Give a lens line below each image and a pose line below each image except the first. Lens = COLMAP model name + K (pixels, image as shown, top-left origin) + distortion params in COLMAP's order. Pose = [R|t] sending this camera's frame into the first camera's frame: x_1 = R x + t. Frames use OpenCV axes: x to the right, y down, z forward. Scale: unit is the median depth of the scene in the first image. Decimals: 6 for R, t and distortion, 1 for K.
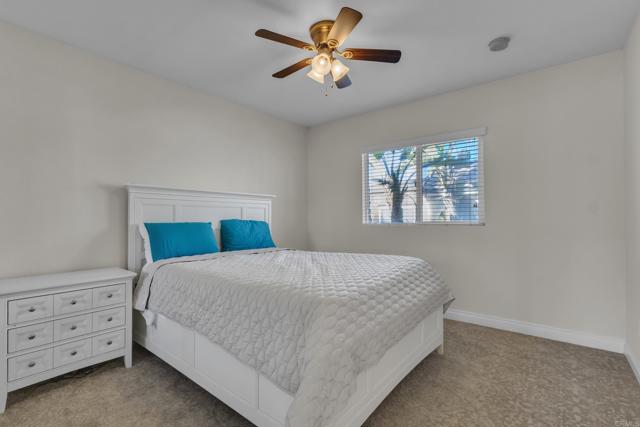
lens RADIAL K [[294.9, 0, 320.0], [0, 294.9, 213.5], [0, 0, 1]] dist [-0.000129, -0.000253]
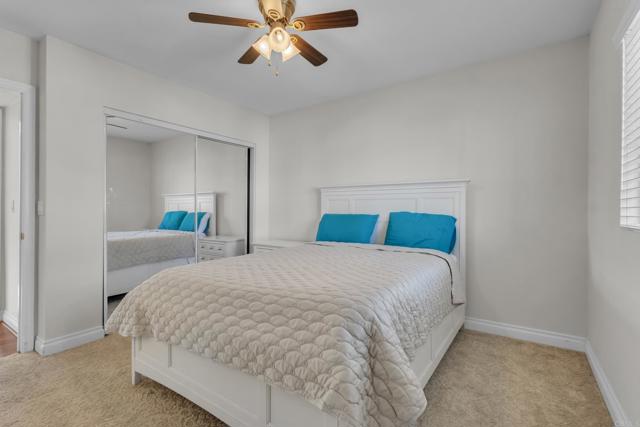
lens RADIAL K [[294.9, 0, 320.0], [0, 294.9, 213.5], [0, 0, 1]] dist [-0.000129, -0.000253]
pose [[0.081364, 0.013130, -0.996598, 0.621040], [0.012810, 0.999817, 0.014218, 0.008978], [0.996602, -0.013923, 0.081181, 0.706324]]
